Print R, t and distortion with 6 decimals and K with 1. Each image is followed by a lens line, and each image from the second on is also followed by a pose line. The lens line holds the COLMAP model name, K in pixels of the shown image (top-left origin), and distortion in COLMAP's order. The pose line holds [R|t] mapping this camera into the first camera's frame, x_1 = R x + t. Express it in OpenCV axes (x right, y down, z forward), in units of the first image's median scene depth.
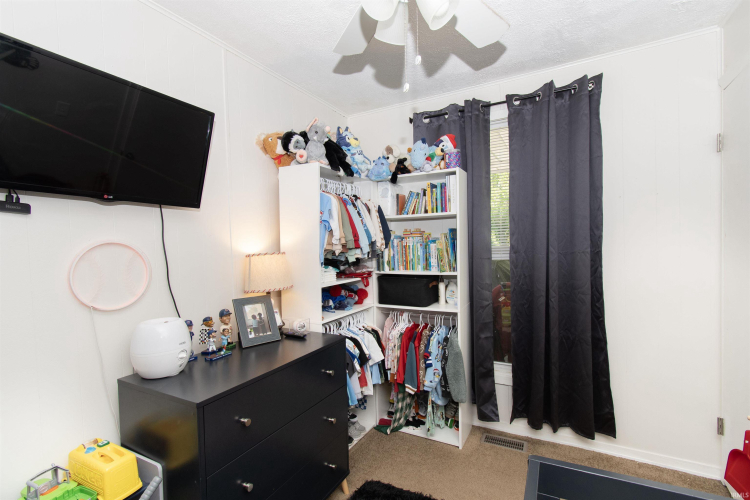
lens RADIAL K [[337.9, 0, 375.0], [0, 337.9, 250.0], [0, 0, 1]] dist [0.001845, 0.000686]
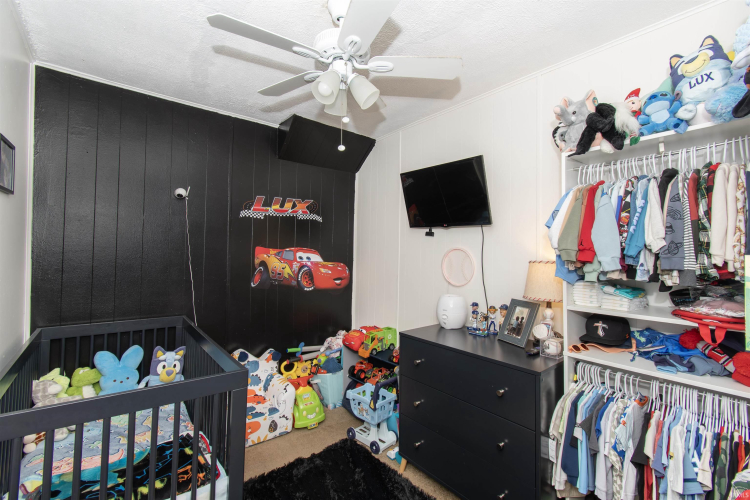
lens RADIAL K [[337.9, 0, 375.0], [0, 337.9, 250.0], [0, 0, 1]] dist [0.001845, 0.000686]
pose [[-0.386871, 0.007497, -0.922104, 0.953822], [-0.029176, 0.999367, 0.020366, -0.035829], [0.921672, 0.034783, -0.386407, 1.140830]]
